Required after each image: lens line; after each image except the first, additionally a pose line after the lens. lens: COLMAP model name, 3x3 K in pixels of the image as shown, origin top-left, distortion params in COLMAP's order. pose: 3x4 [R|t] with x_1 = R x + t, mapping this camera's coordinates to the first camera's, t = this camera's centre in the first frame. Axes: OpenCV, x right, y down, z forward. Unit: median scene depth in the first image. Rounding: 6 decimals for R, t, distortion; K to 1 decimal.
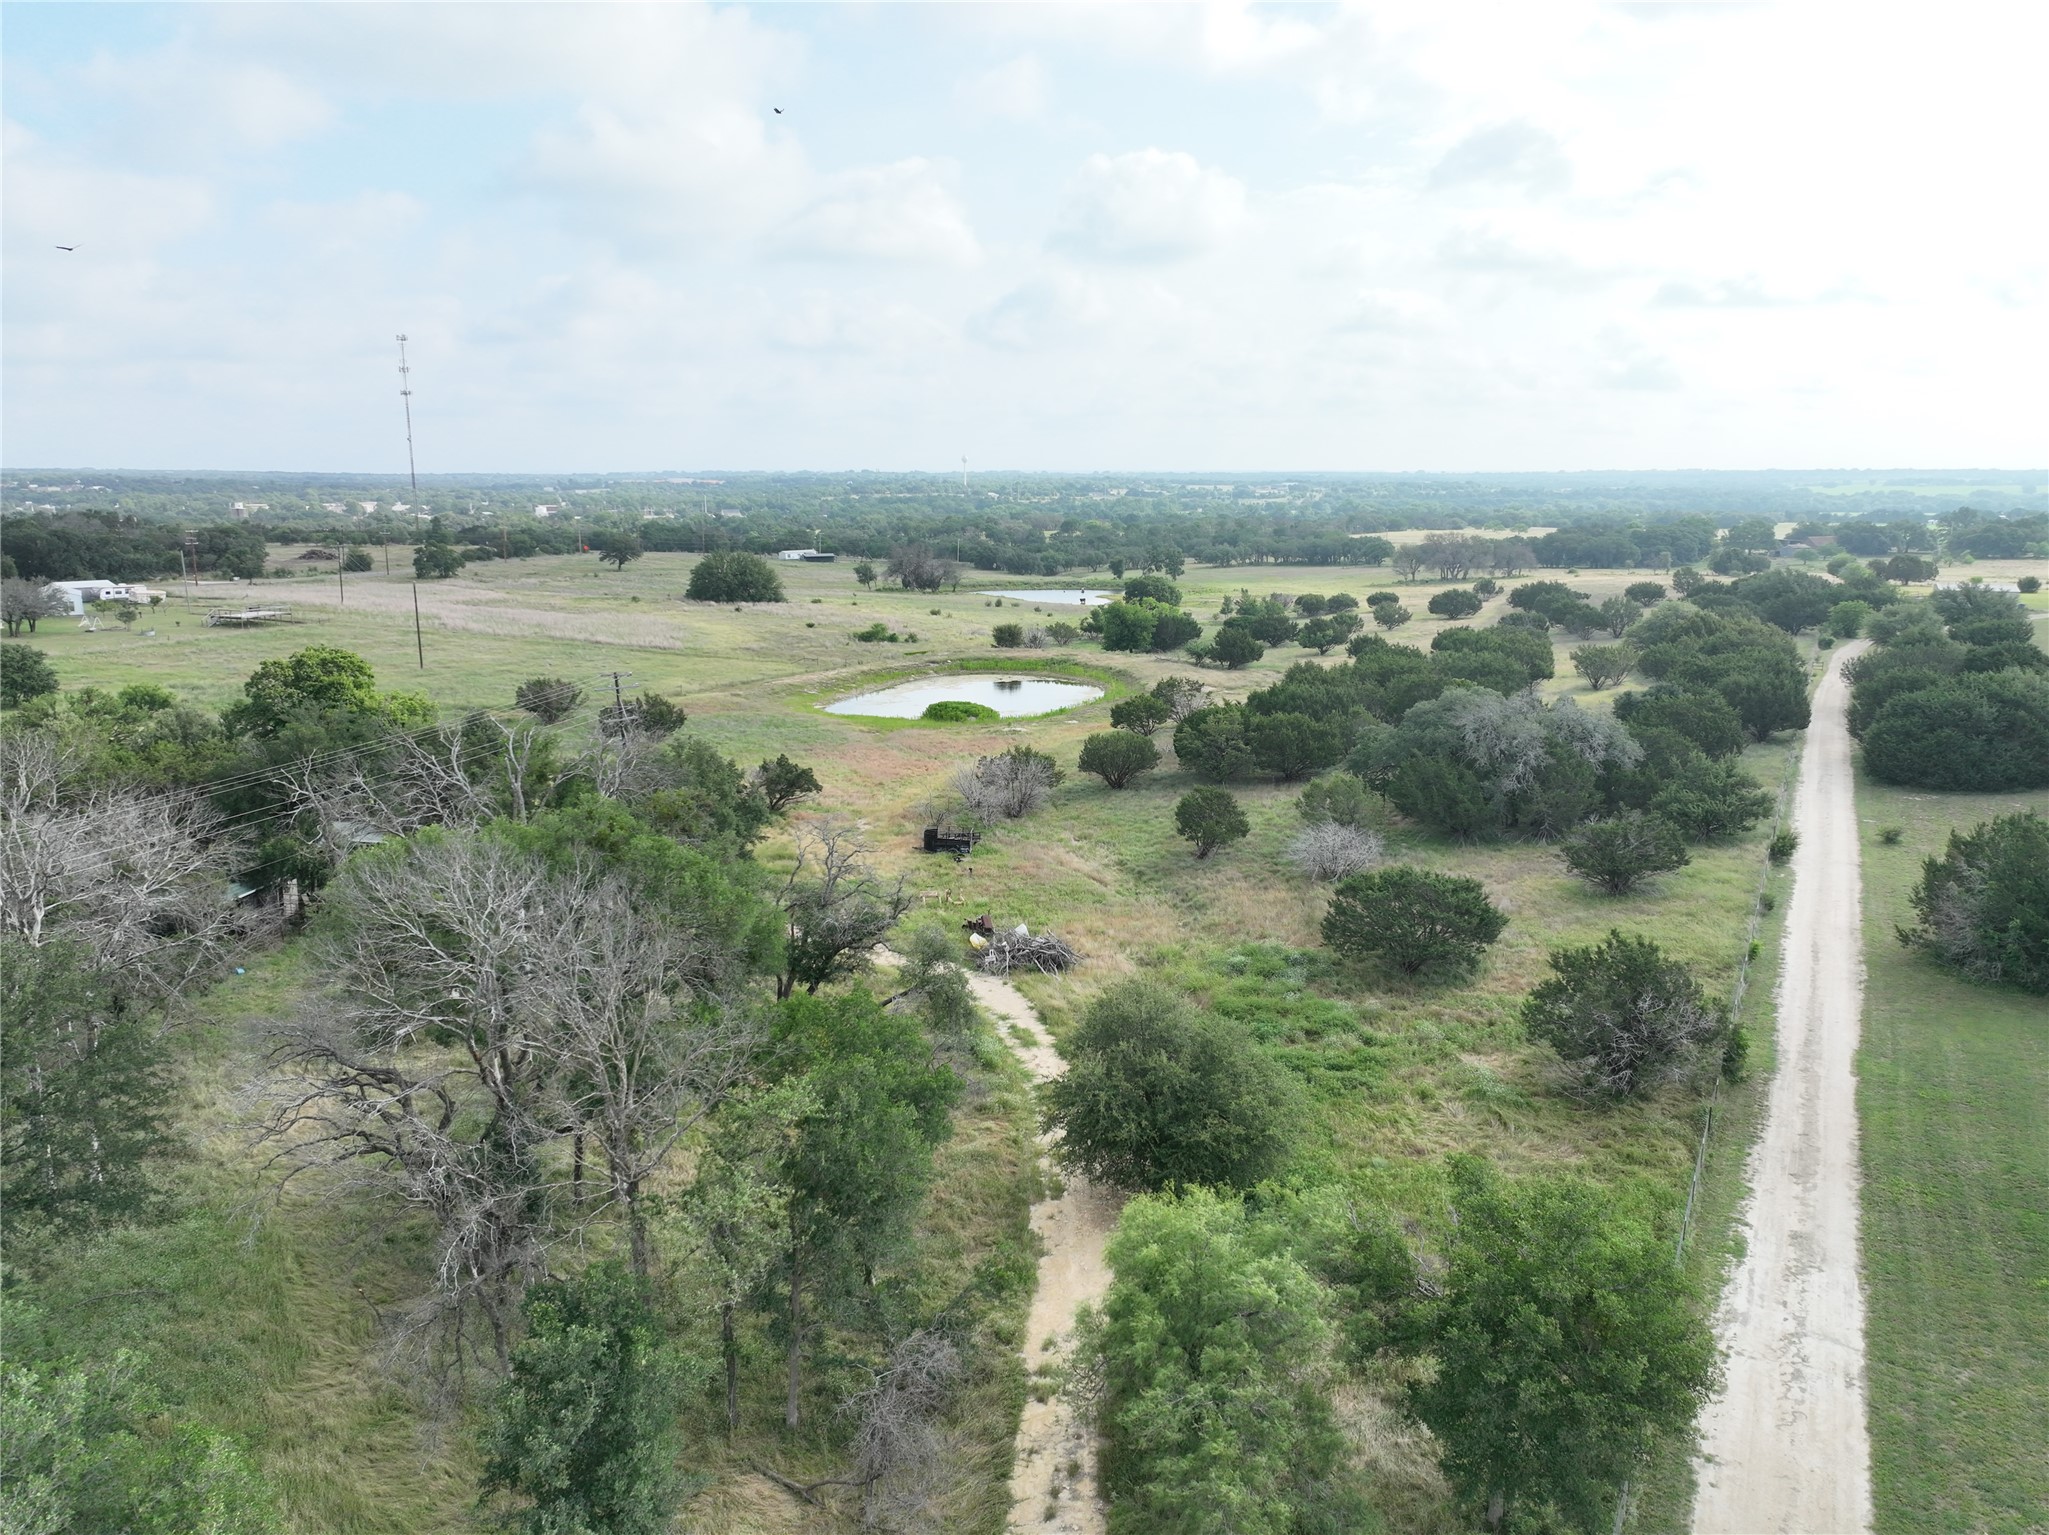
lens RADIAL K [[1442.1, 0, 1024.5], [0, 1442.1, 767.5], [0, 0, 1]] dist [0.010267, 0.004016]
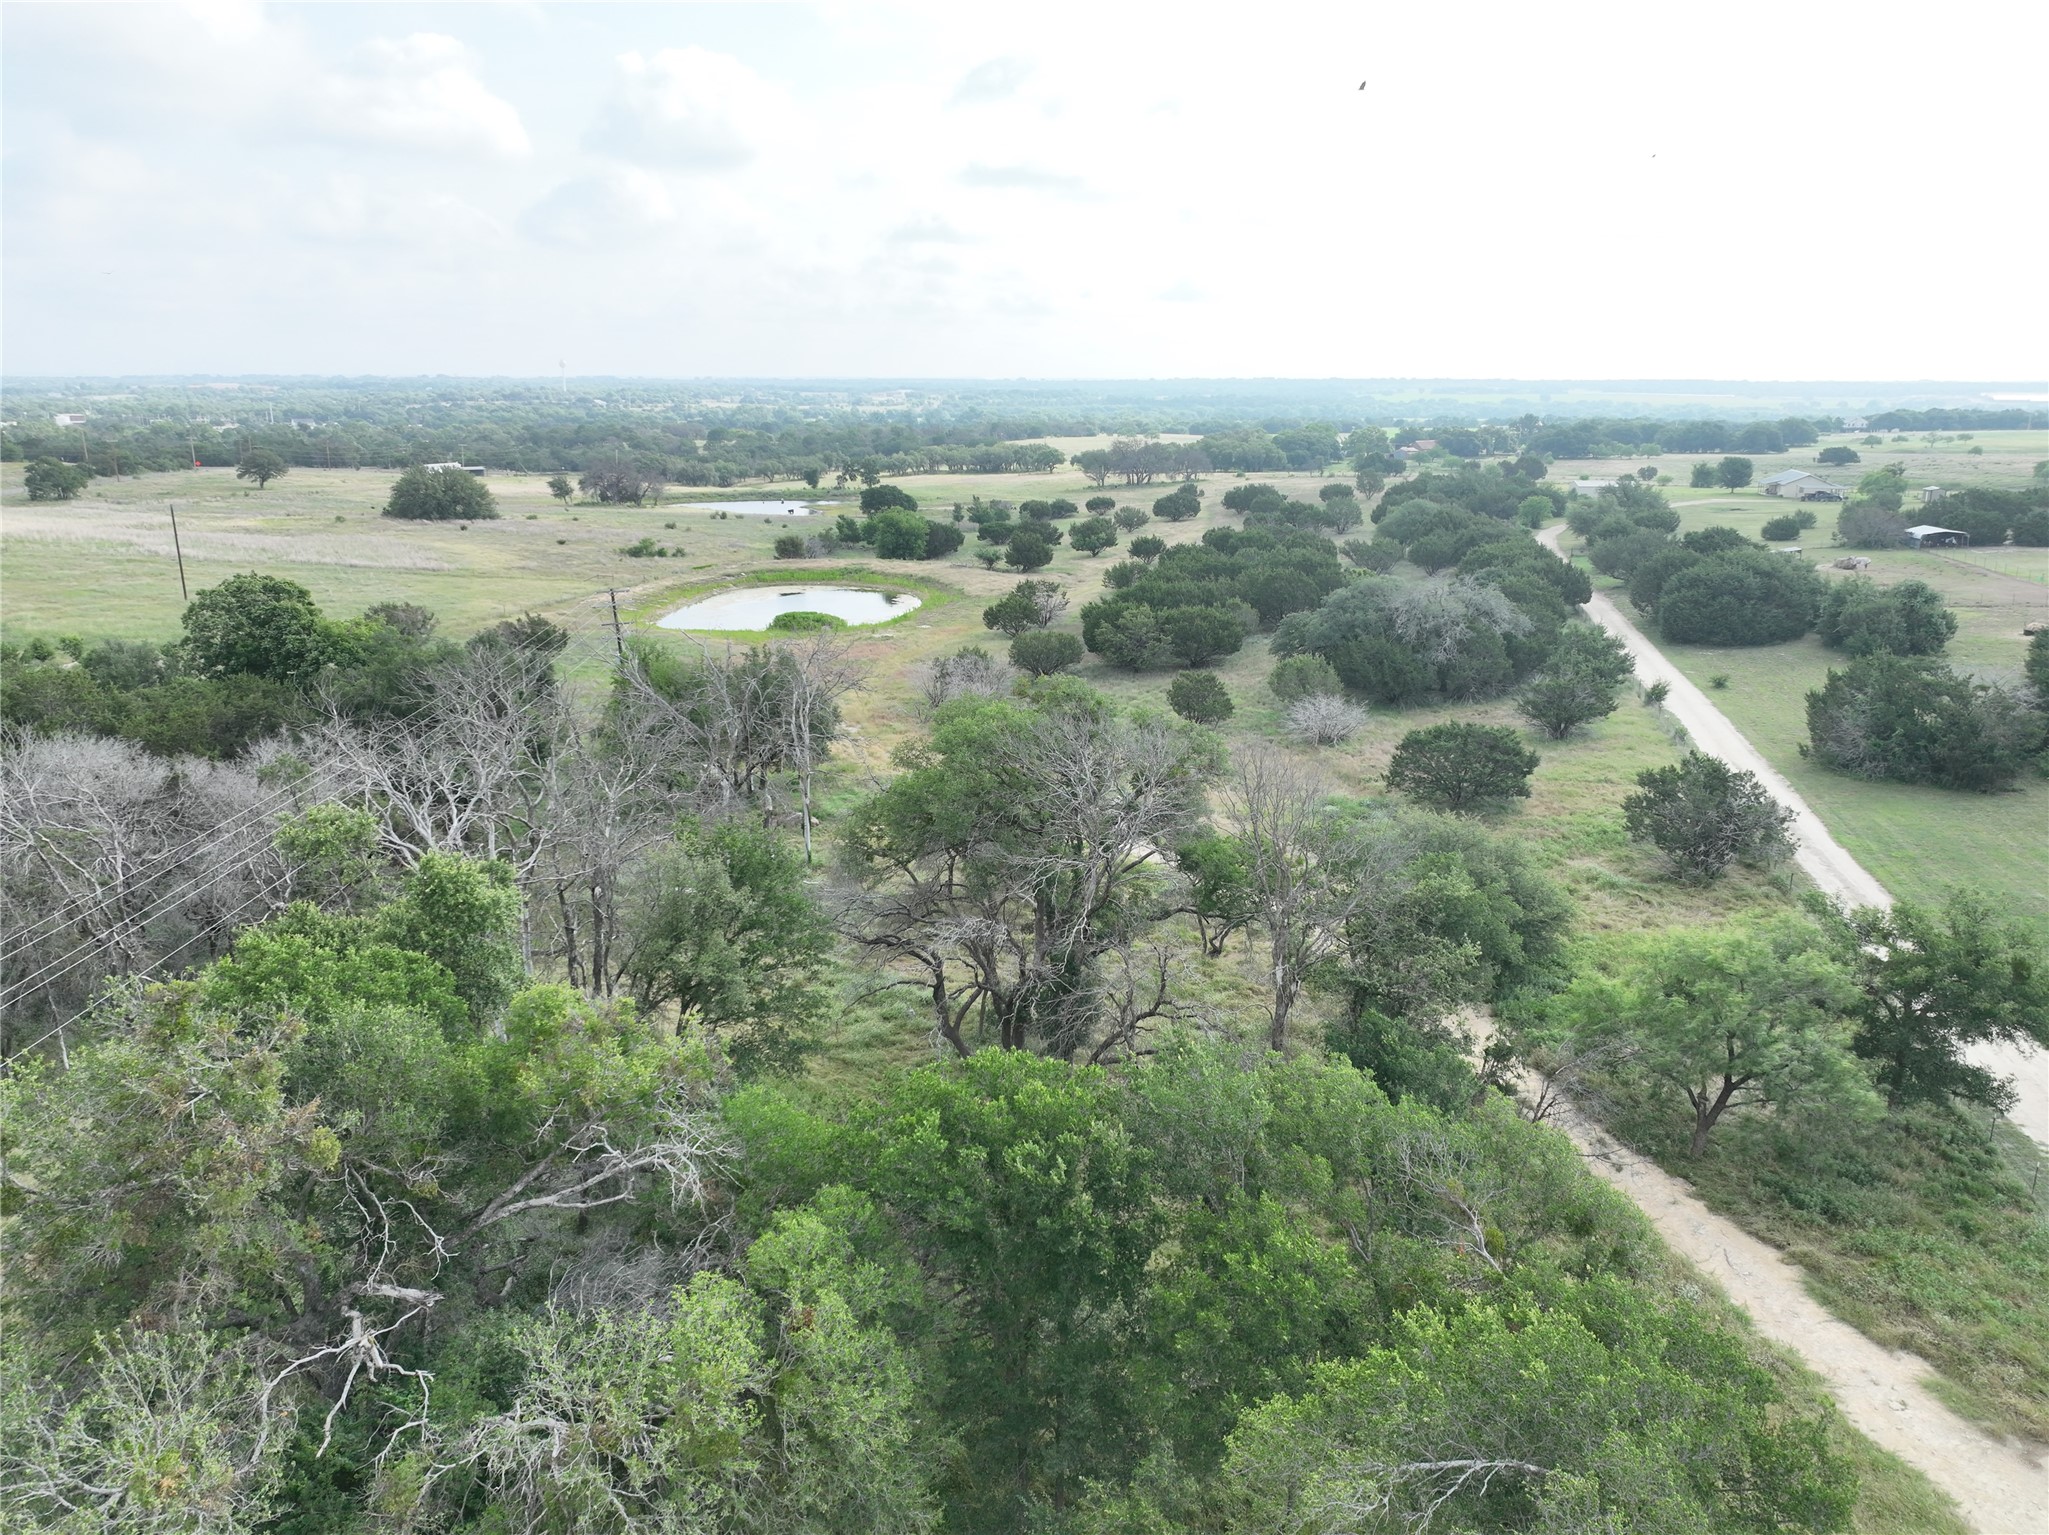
lens RADIAL K [[1451.6, 0, 1023.7], [0, 1451.6, 756.2], [0, 0, 1]] dist [0.001622, 0.021210]
pose [[0.964822, -0.063678, 0.255078, -0.084575], [0.050214, 0.996997, 0.058960, 0.001806], [-0.258066, -0.044077, 0.965121, -0.017211]]
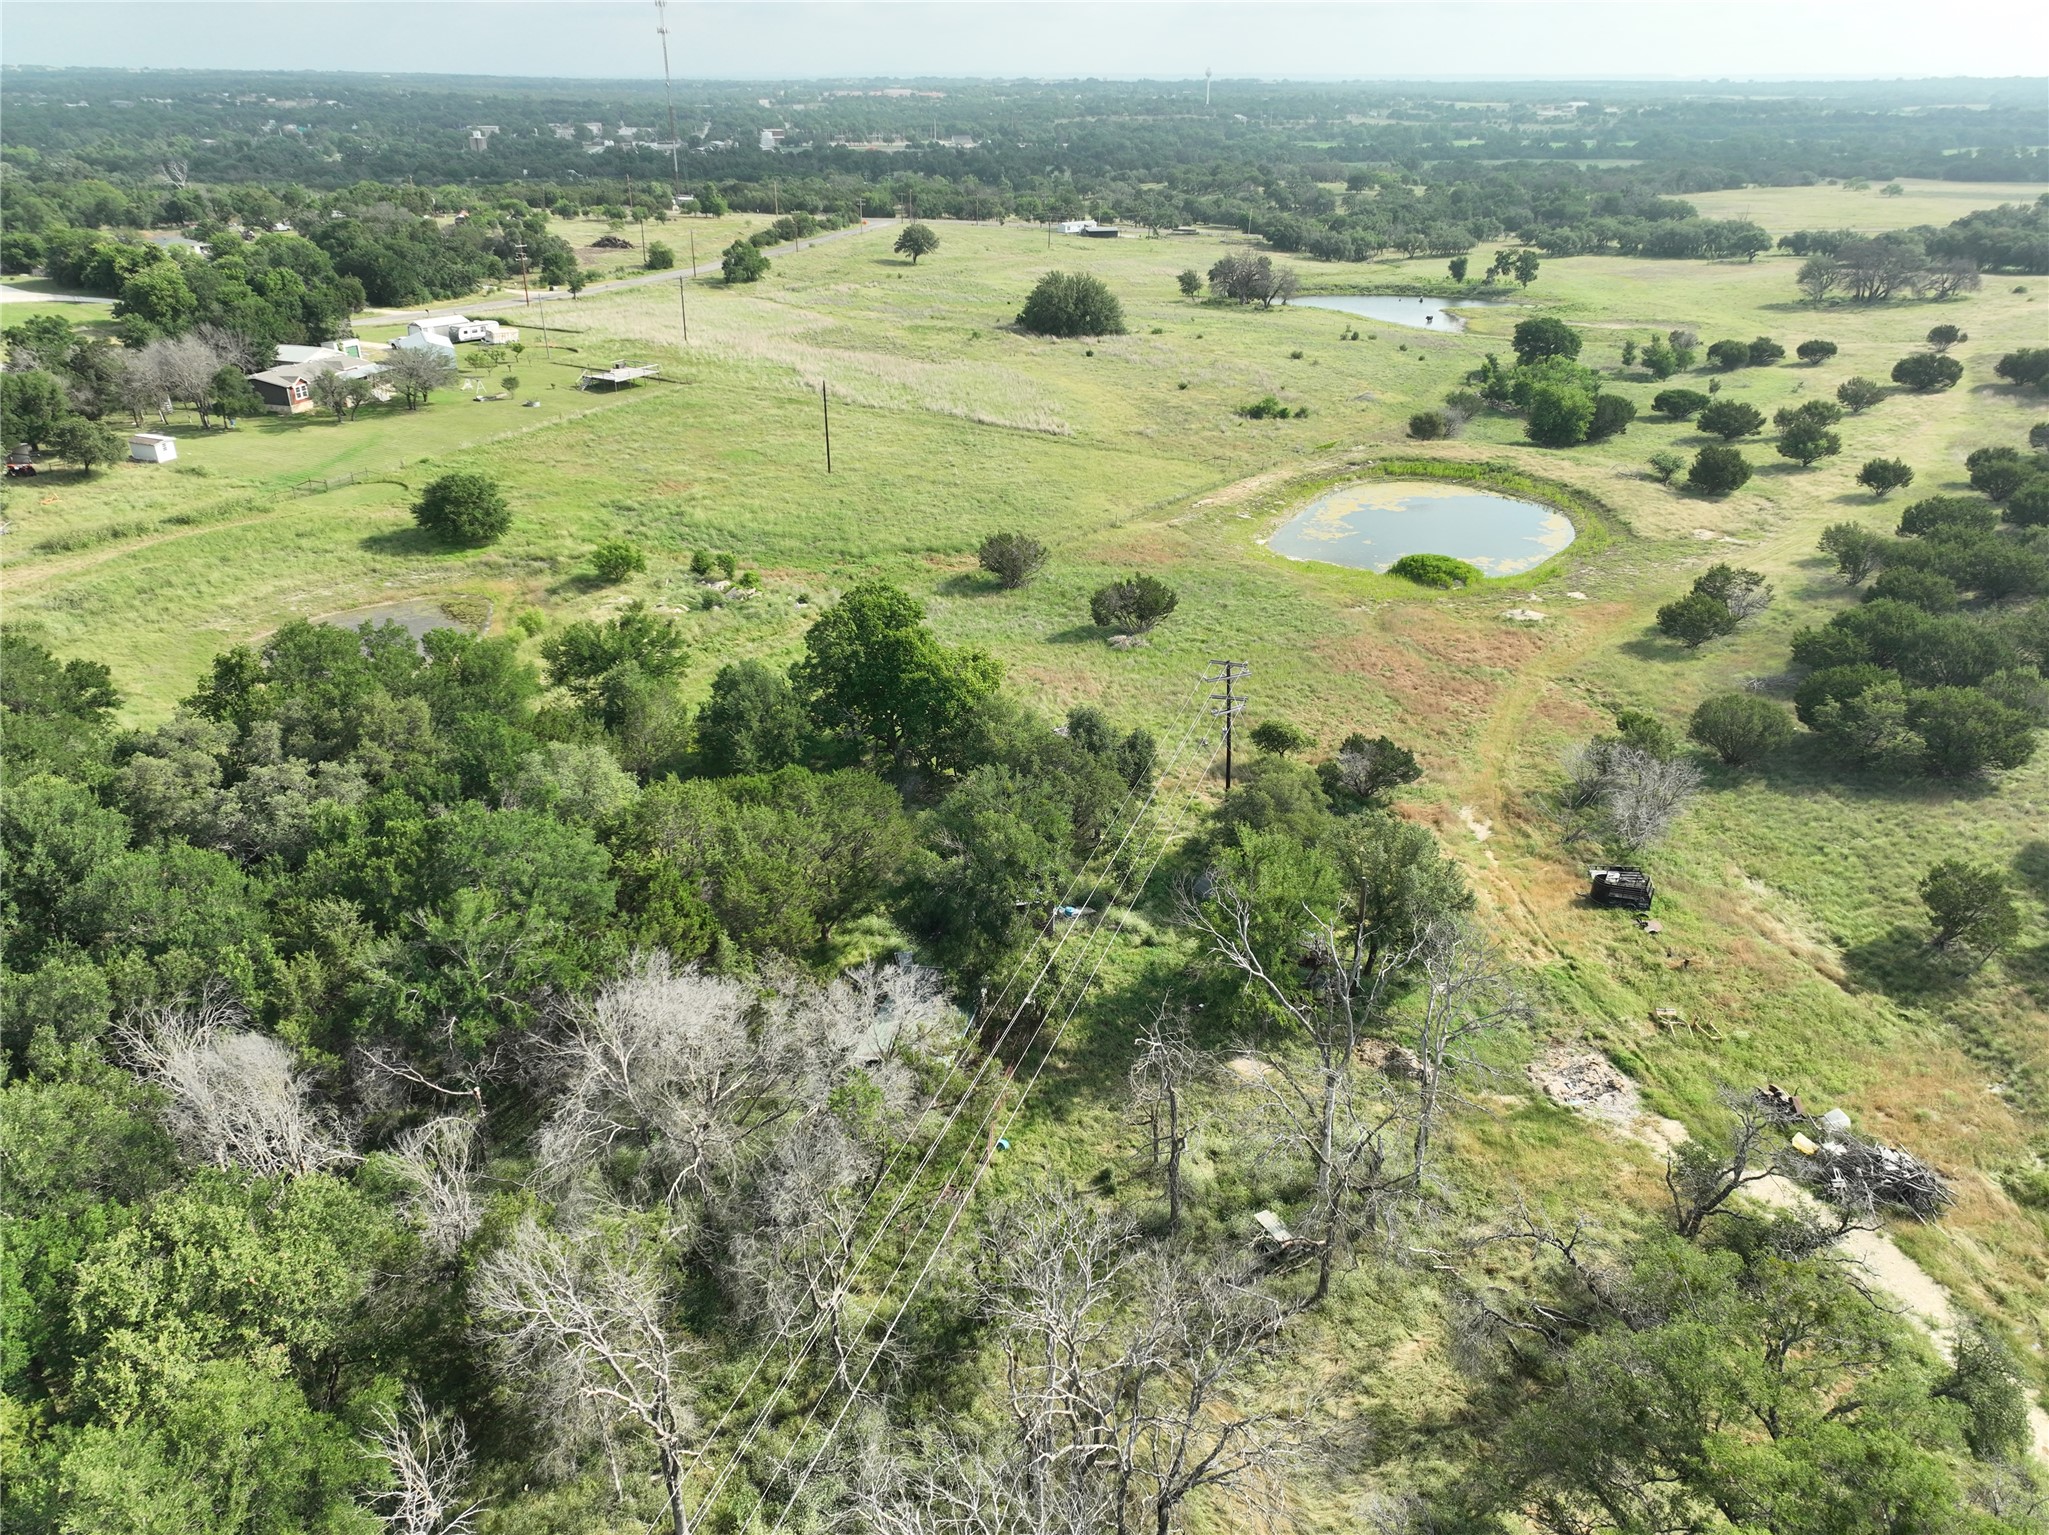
lens RADIAL K [[1442.1, 0, 1024.5], [0, 1442.1, 767.5], [0, 0, 1]] dist [0.010267, 0.004016]
pose [[0.989456, 0.065139, -0.129358, -0.089279], [-0.031995, 0.969395, 0.243413, -0.066041], [0.141254, -0.236708, 0.961258, 0.036500]]
